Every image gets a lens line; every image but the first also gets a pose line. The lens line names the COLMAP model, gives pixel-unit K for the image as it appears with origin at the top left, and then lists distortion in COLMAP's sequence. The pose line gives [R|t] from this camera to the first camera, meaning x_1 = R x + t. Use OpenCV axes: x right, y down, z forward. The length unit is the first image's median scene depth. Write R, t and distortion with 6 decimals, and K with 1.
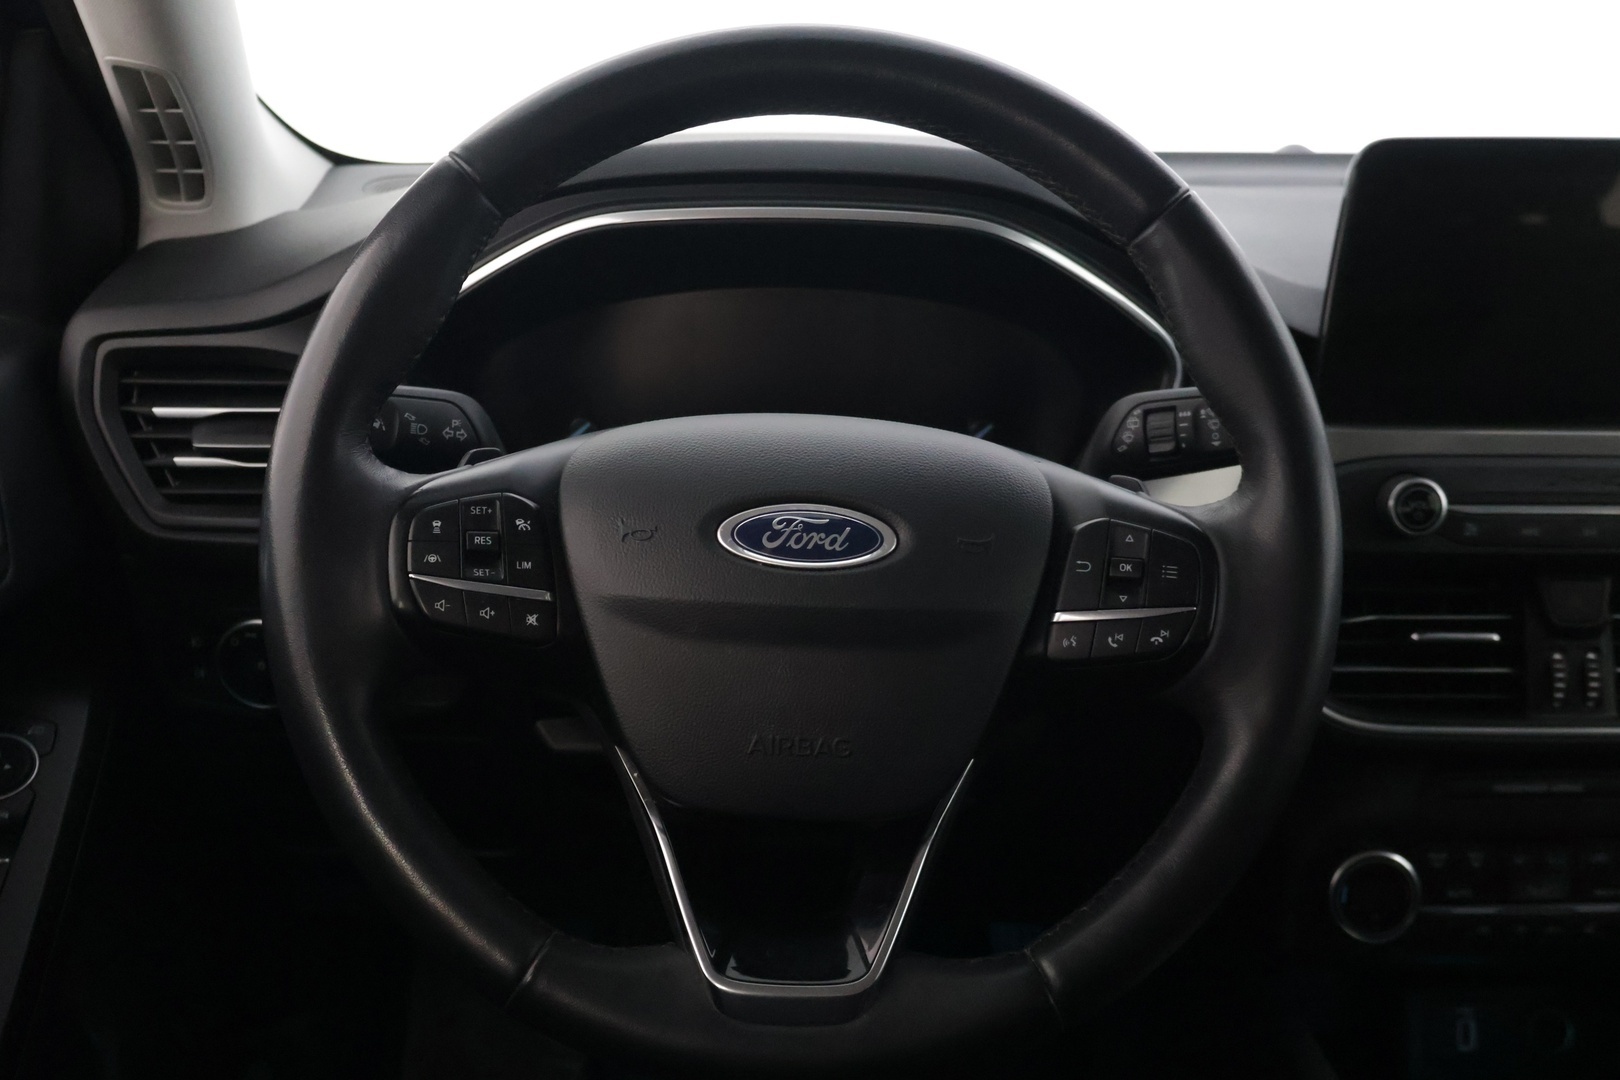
lens RADIAL K [[1799.1, 0, 810.0], [0, 1799.1, 540.0], [0, 0, 1]] dist [-0.009069, 0.023444]
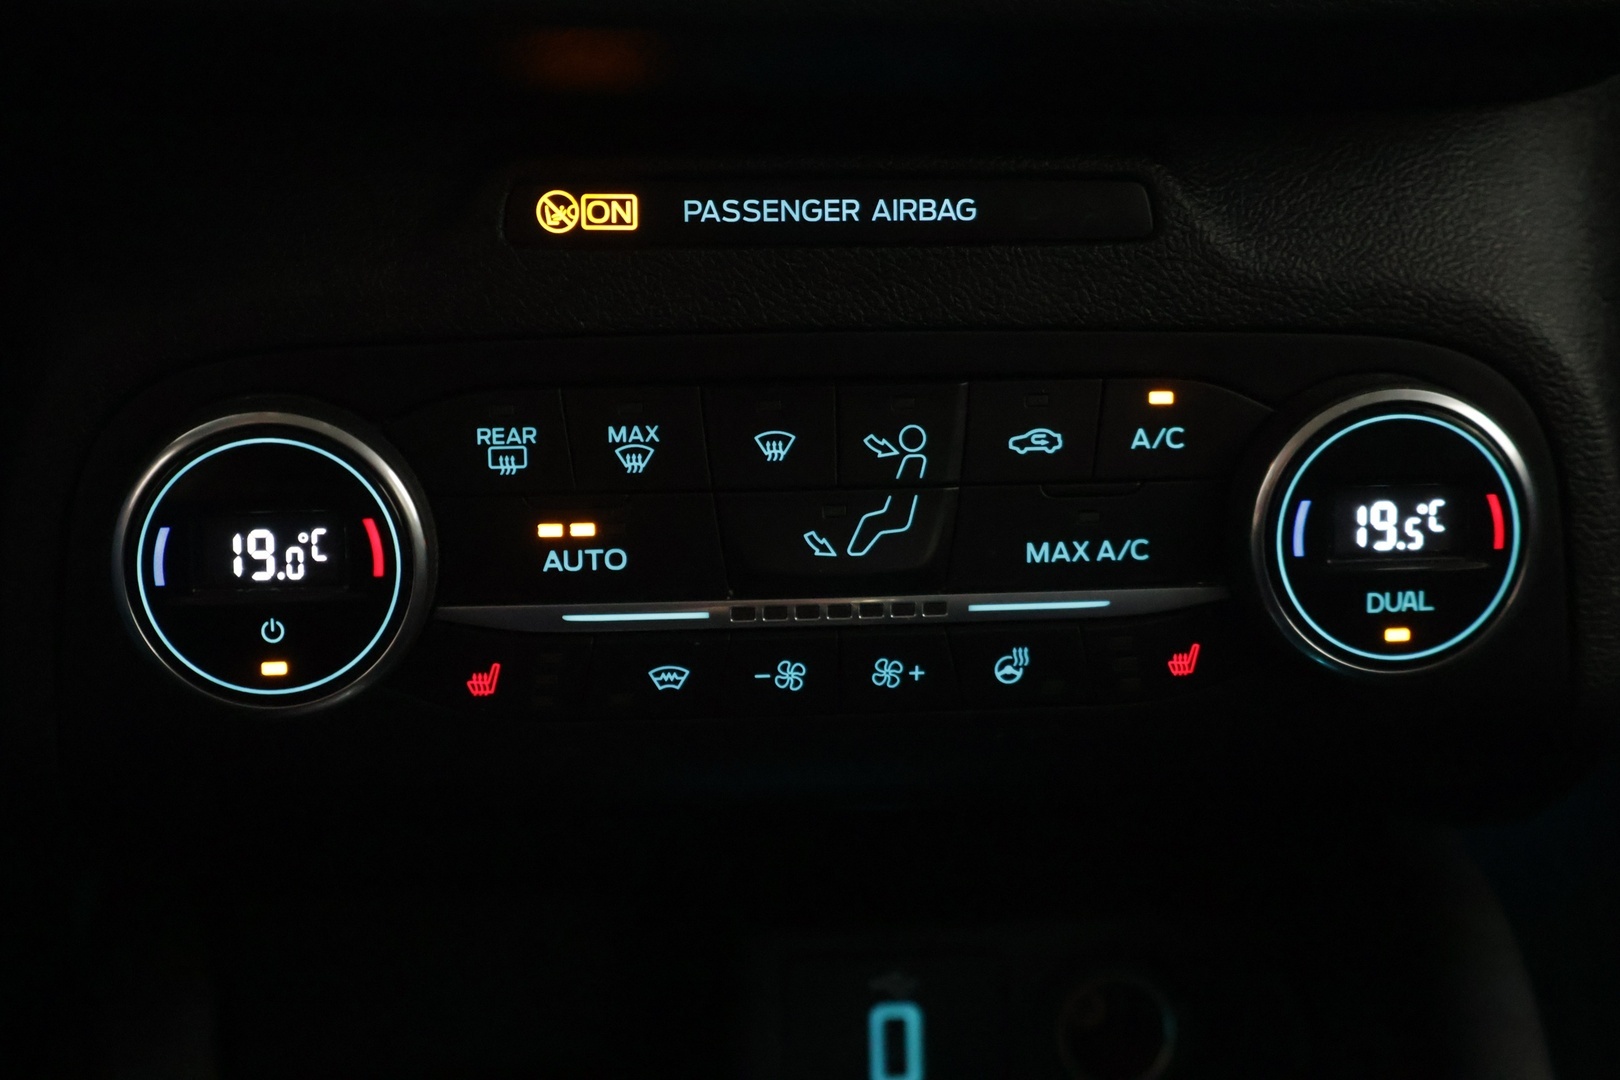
lens RADIAL K [[2604.4, 0, 810.0], [0, 2604.4, 540.0], [0, 0, 1]] dist [-0.005613, -0.007591]
pose [[0.998657, -0.016337, 0.049166, 0.500825], [0.014128, 0.998890, 0.044934, 0.229884], [-0.049846, -0.044179, 0.997779, 0.732912]]
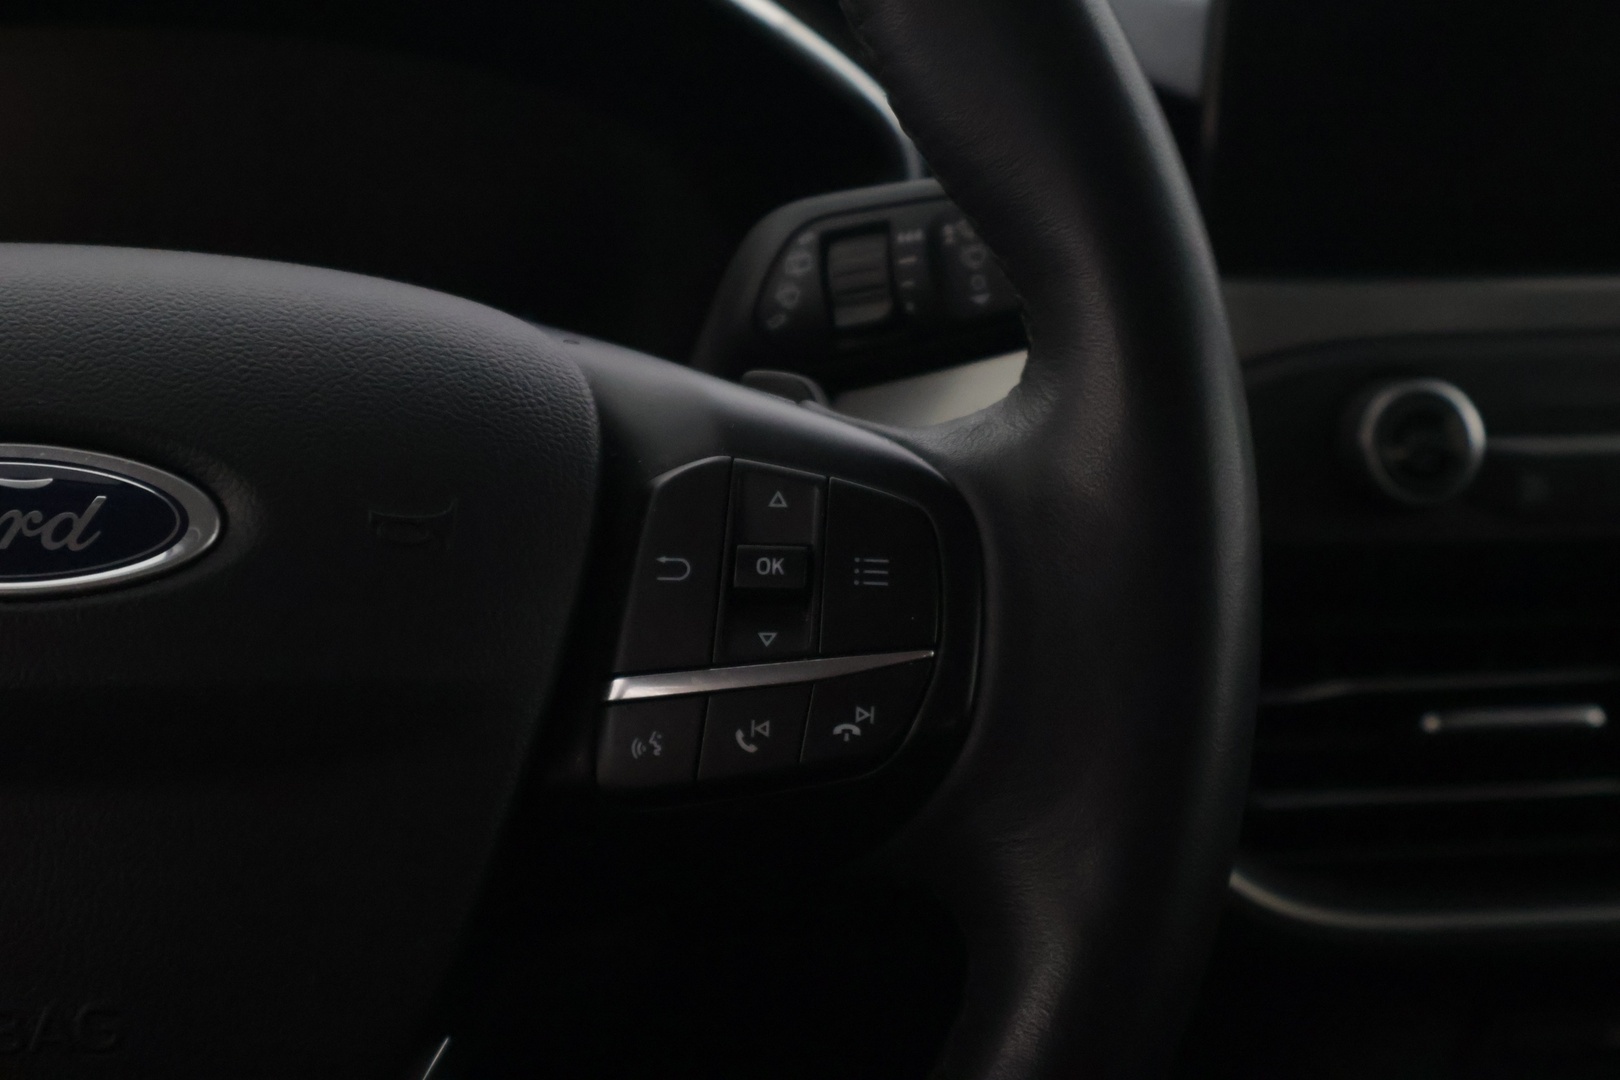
lens RADIAL K [[3302.3, 0, 838.9], [0, 3302.3, 543.0], [0, 0, 1]] dist [0.039685, -0.035292]
pose [[0.988202, -0.039476, 0.147979, 0.073056], [0.044403, 0.998559, -0.030142, 0.033204], [-0.146576, 0.036358, 0.988531, 0.211710]]
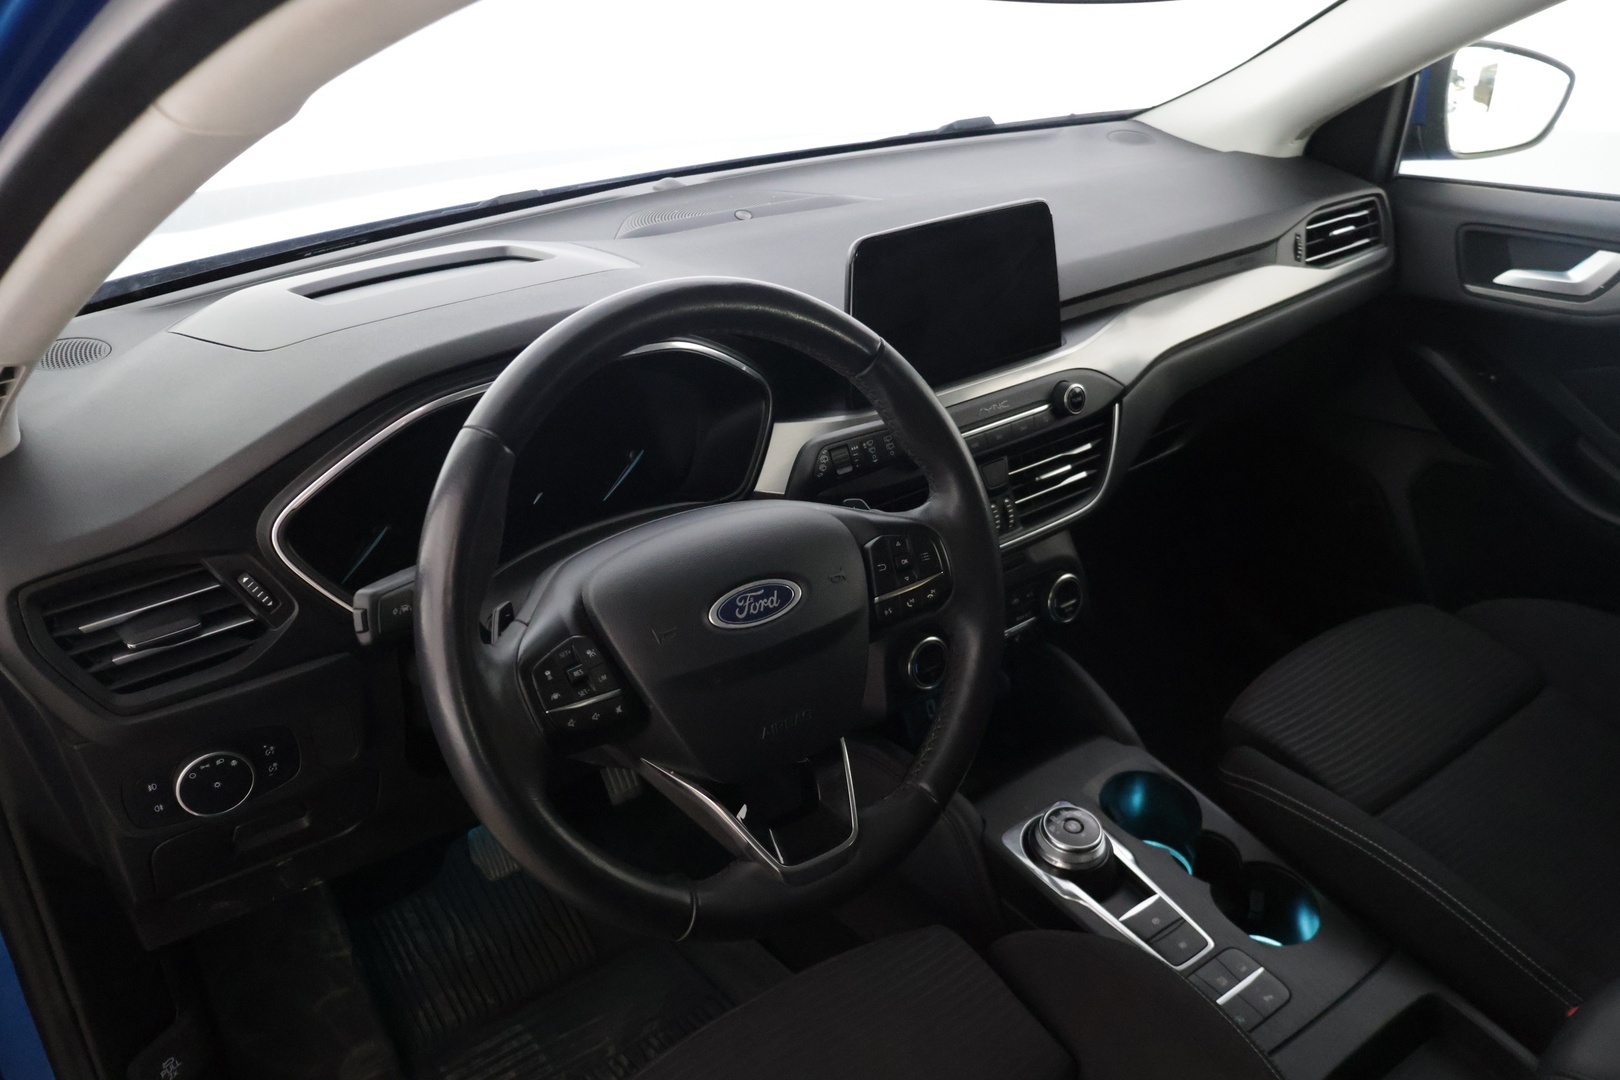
lens RADIAL K [[1393.9, 0, 810.0], [0, 1393.9, 540.0], [0, 0, 1]] dist [0.005953, -0.001805]
pose [[0.812423, -0.293308, 0.503924, -0.560331], [0.207282, 0.953092, 0.220567, -0.313391], [-0.544980, -0.074739, 0.835111, -0.080259]]
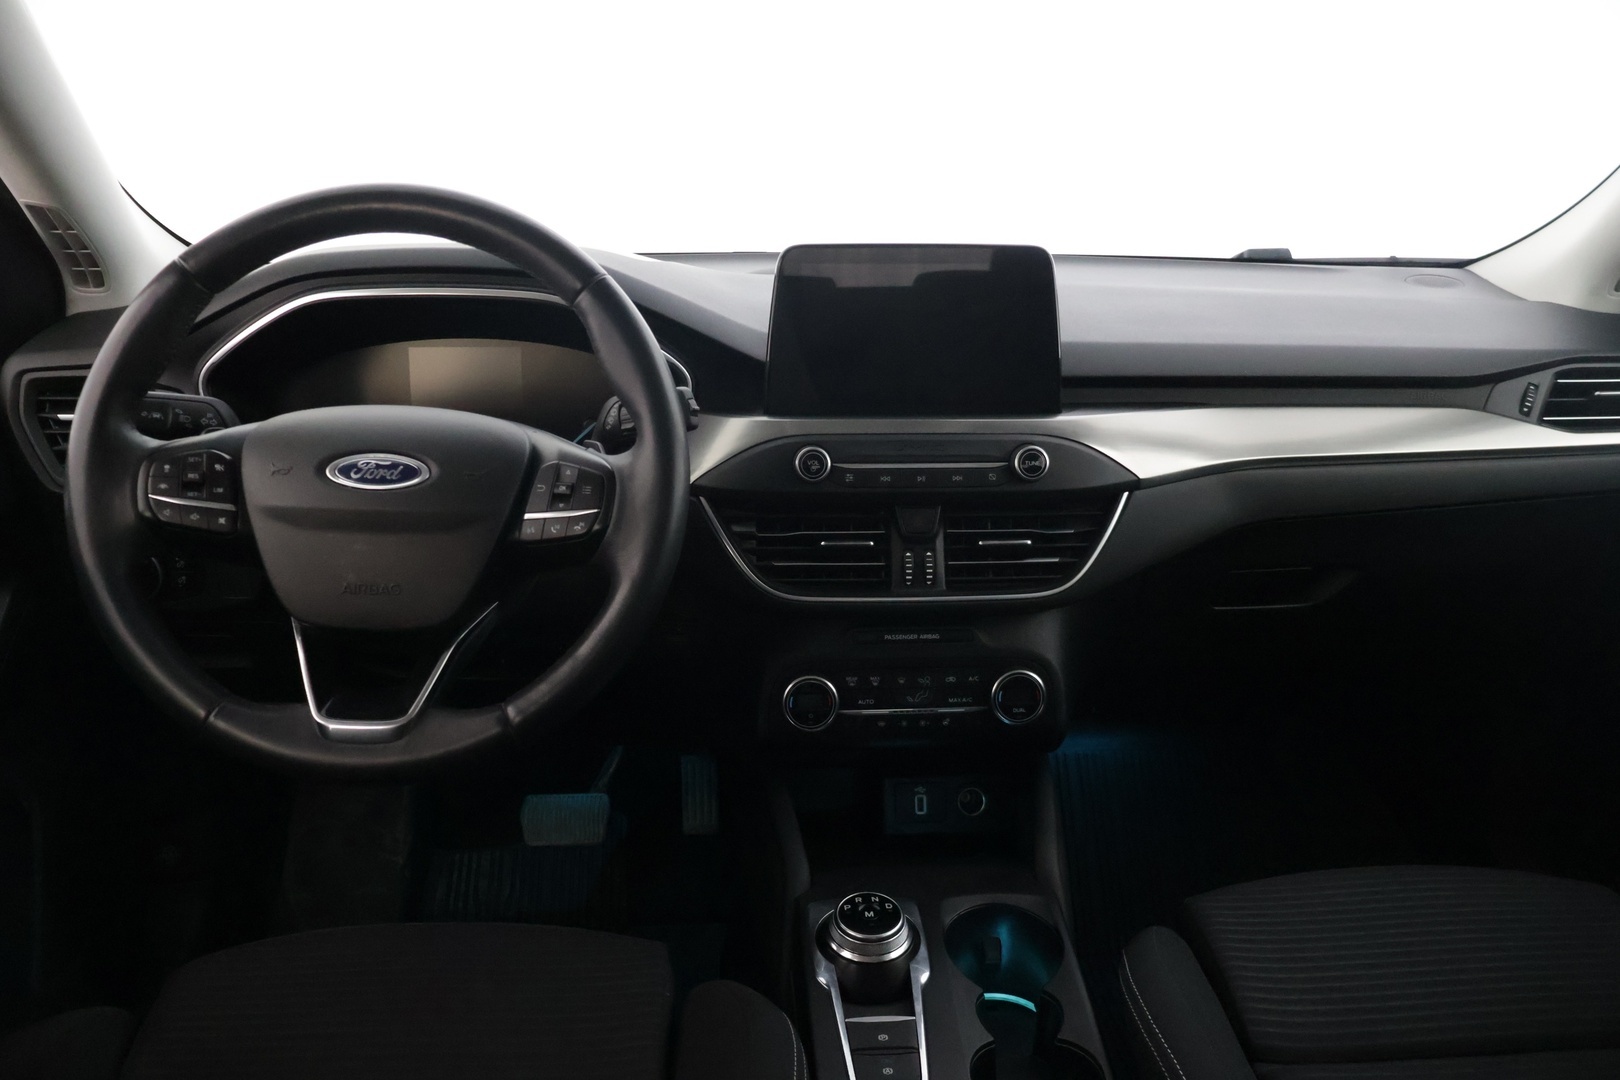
lens RADIAL K [[1393.9, 0, 810.0], [0, 1393.9, 540.0], [0, 0, 1]] dist [0.005953, -0.001805]
pose [[0.999647, -0.011873, 0.023786, 0.373292], [0.012126, 0.999871, -0.010532, 0.081235], [-0.023658, 0.010817, 0.999662, -0.364379]]
